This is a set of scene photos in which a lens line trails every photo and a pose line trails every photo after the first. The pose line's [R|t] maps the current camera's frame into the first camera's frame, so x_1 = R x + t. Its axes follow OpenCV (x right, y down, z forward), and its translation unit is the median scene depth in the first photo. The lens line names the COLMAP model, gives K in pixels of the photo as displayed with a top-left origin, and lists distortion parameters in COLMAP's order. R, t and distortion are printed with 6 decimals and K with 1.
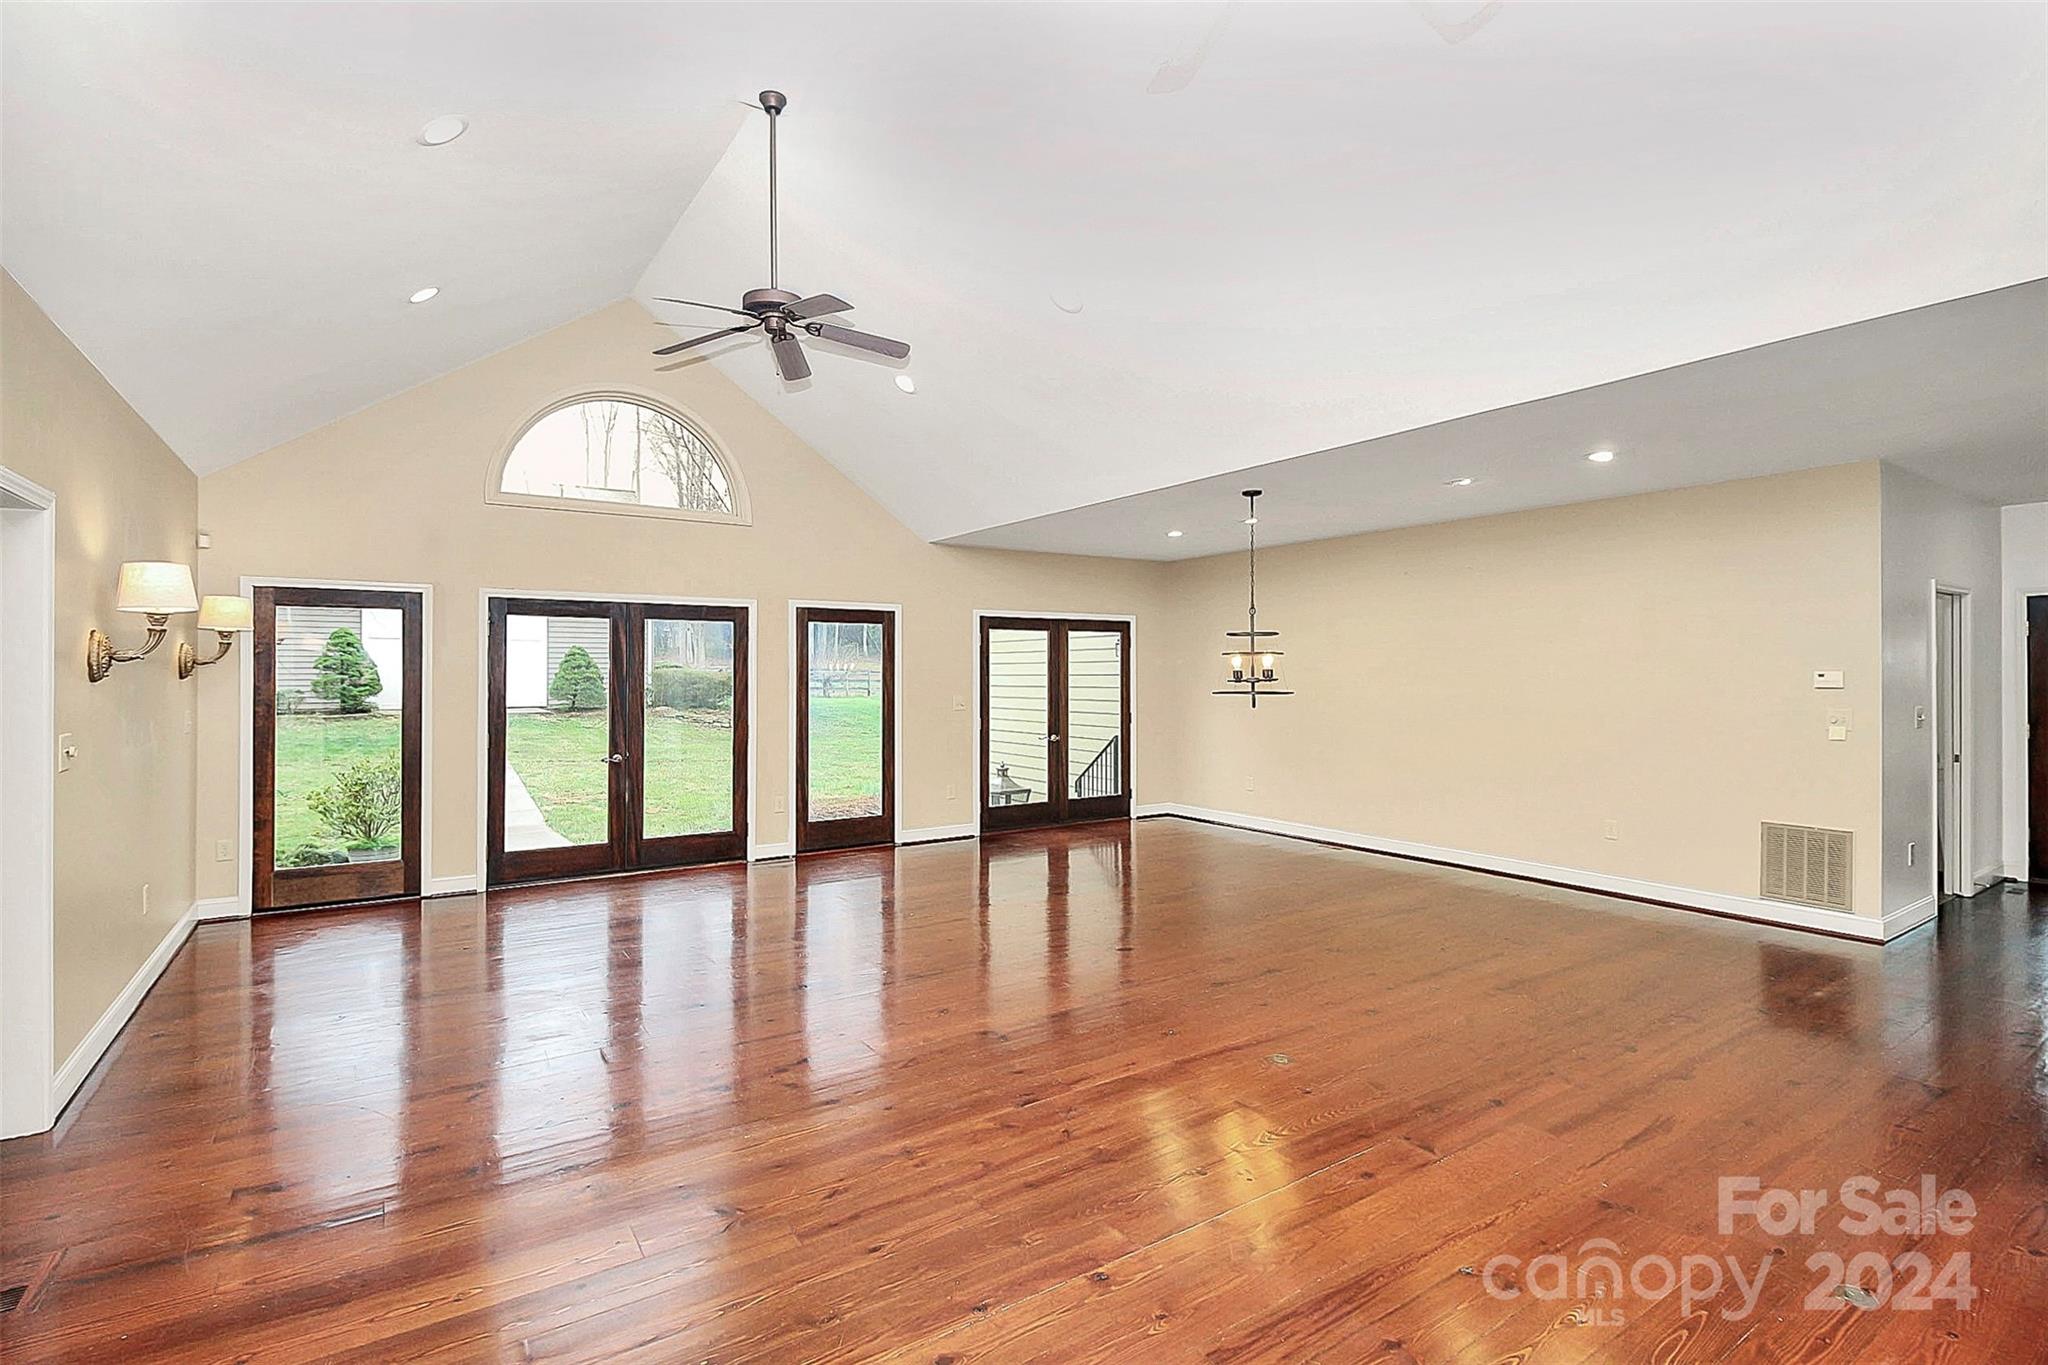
lens RADIAL K [[961.7, 0, 1031.3], [0, 961.7, 672.7], [0, 0, 1]] dist [0.002230, 0.000045]
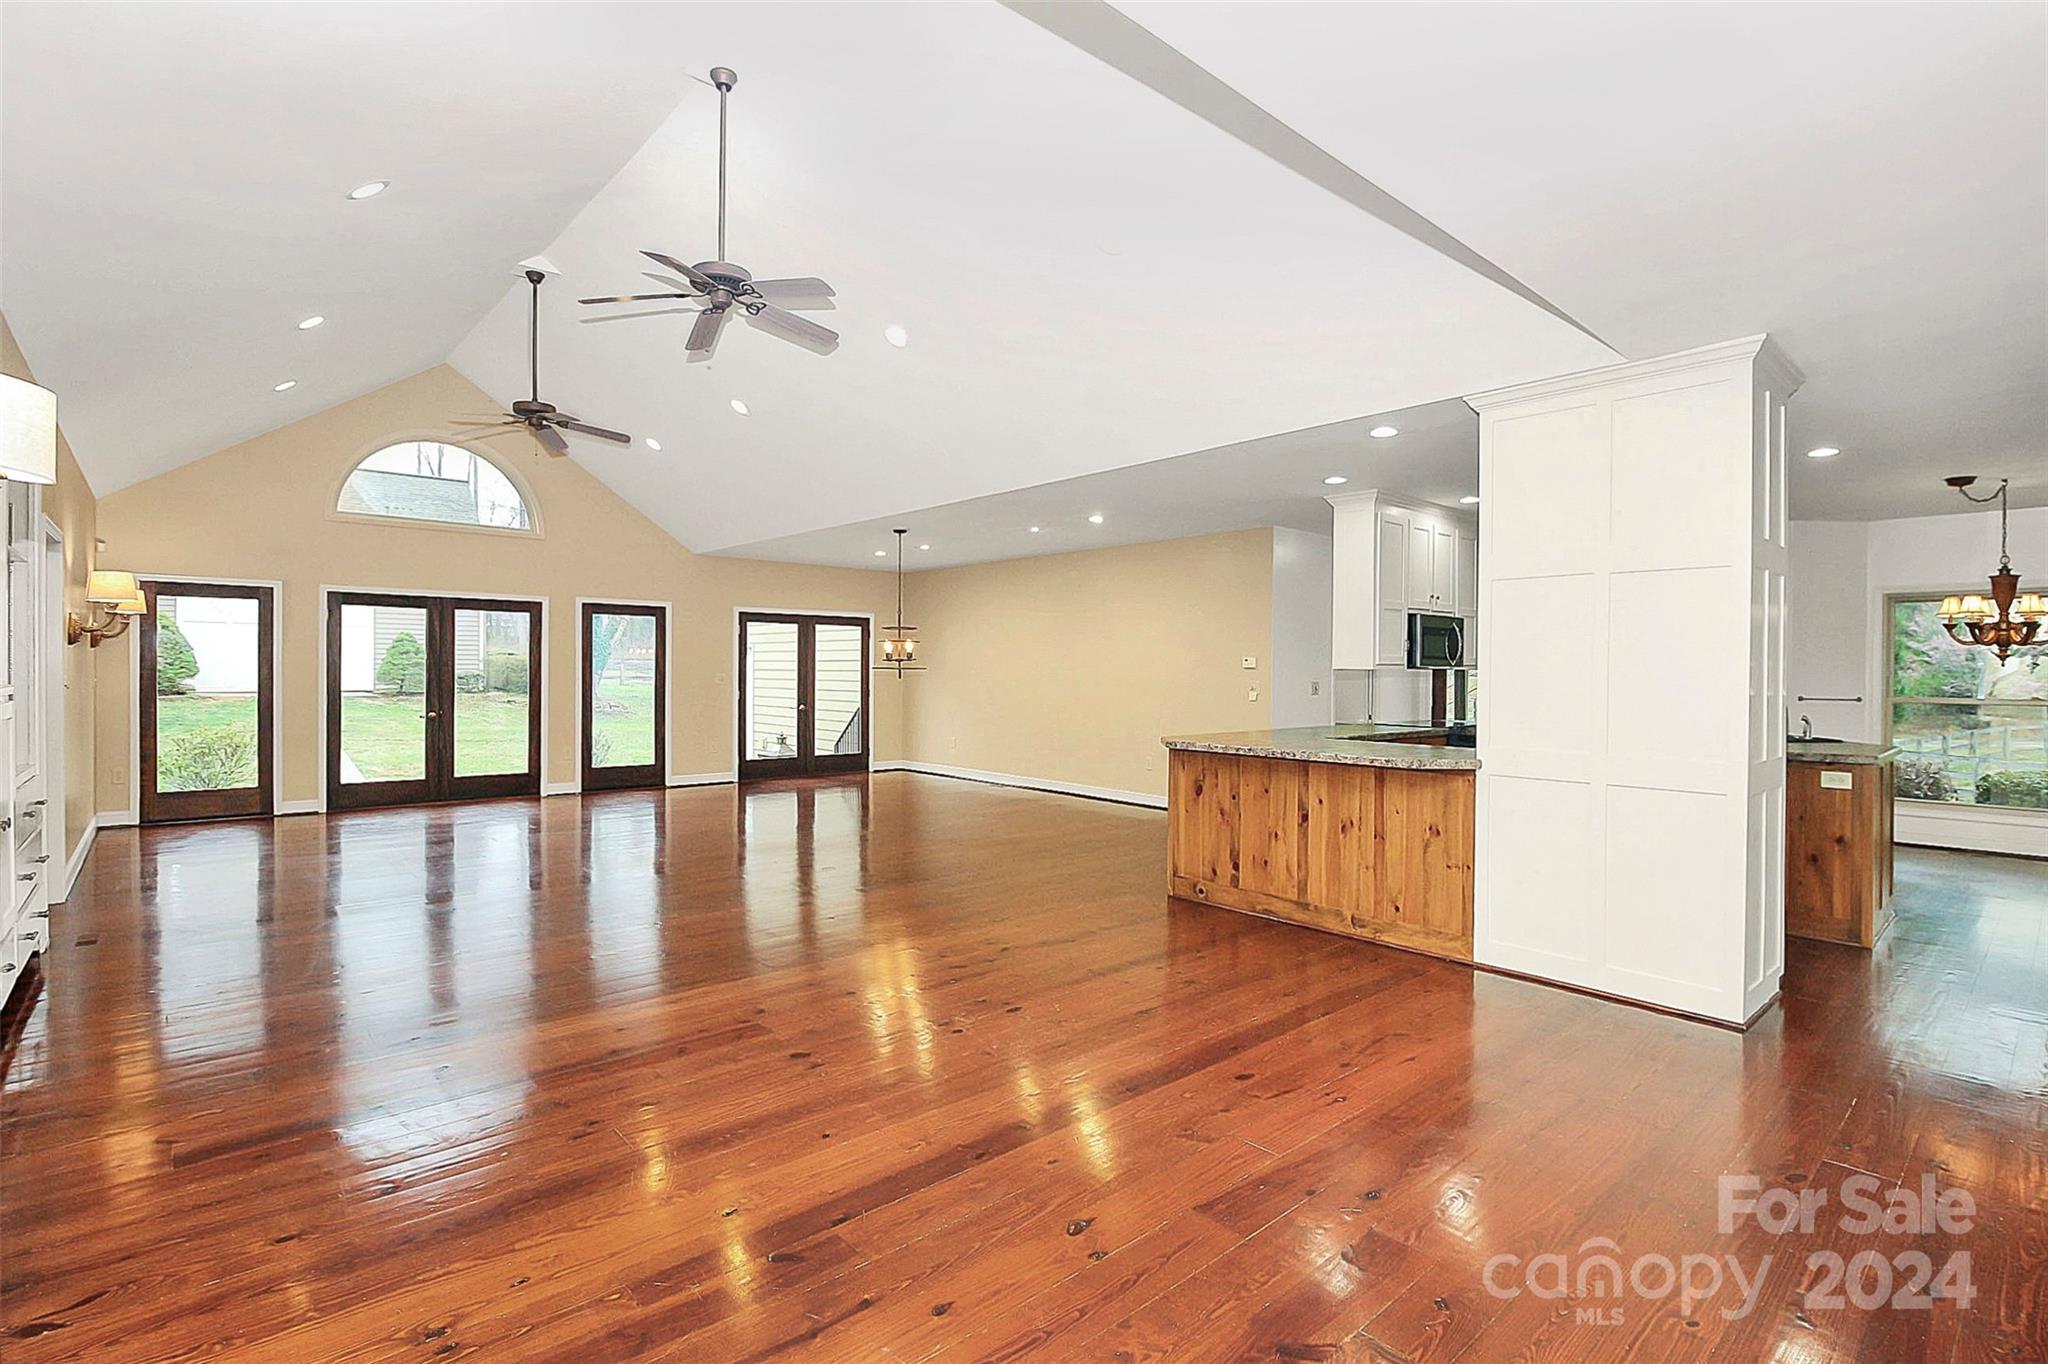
lens RADIAL K [[964.1, 0, 1033.3], [0, 964.1, 689.3], [0, 0, 1]] dist [-0.001774, -0.000681]
pose [[0.990889, 0.007671, 0.134464, 0.183673], [-0.010537, 0.999732, 0.020620, 0.015593], [-0.134269, -0.021849, 0.990704, -0.370065]]
